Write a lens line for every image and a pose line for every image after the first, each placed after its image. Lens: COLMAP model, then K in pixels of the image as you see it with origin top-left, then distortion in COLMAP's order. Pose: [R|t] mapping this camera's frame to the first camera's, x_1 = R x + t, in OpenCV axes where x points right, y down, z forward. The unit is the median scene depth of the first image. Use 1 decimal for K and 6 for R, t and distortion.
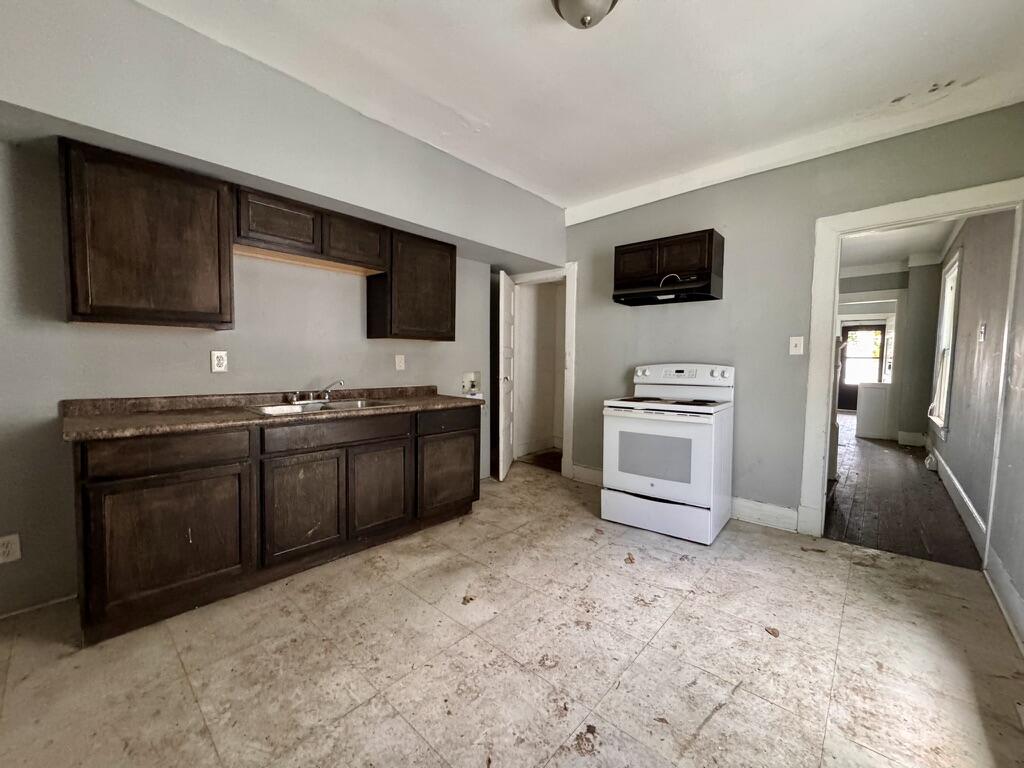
lens RADIAL K [[408.5, 0, 511.9], [0, 408.5, 382.9], [0, 0, 1]] dist [-0.002670, 0.000147]
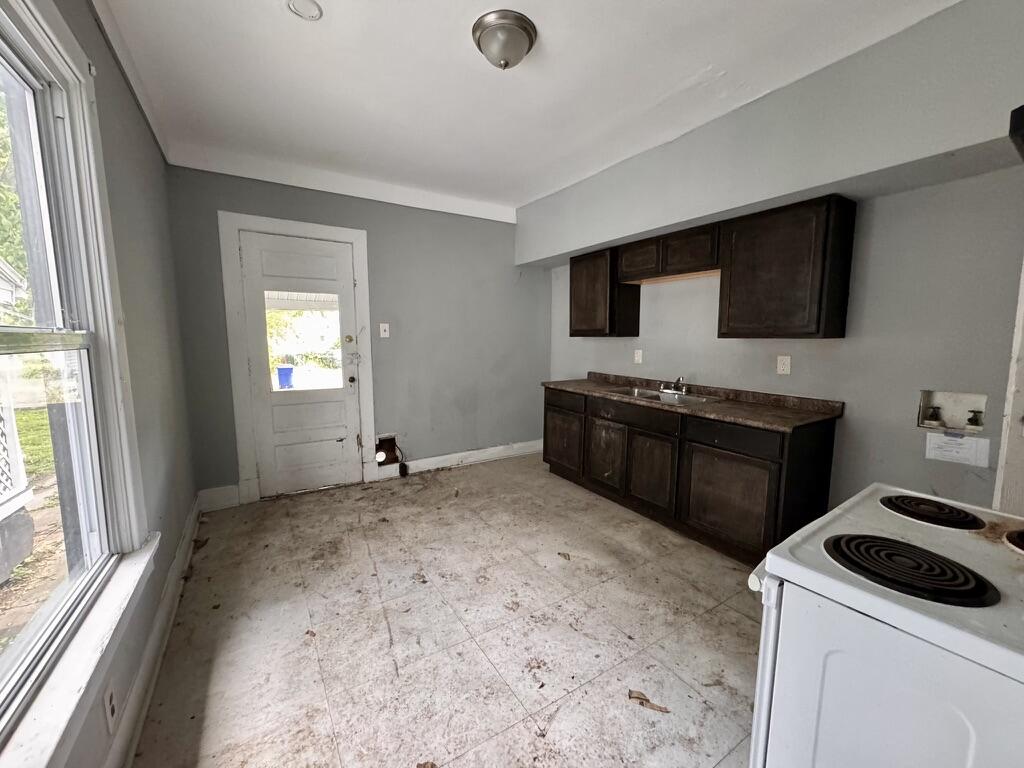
lens RADIAL K [[408.5, 0, 512.2], [0, 408.5, 384.2], [0, 0, 1]] dist [-0.002670, 0.000147]
pose [[-0.266860, 0.101328, -0.958394, 1.112288], [-0.061932, 0.990599, 0.121978, -0.131314], [0.961743, 0.091906, -0.258076, 1.162956]]
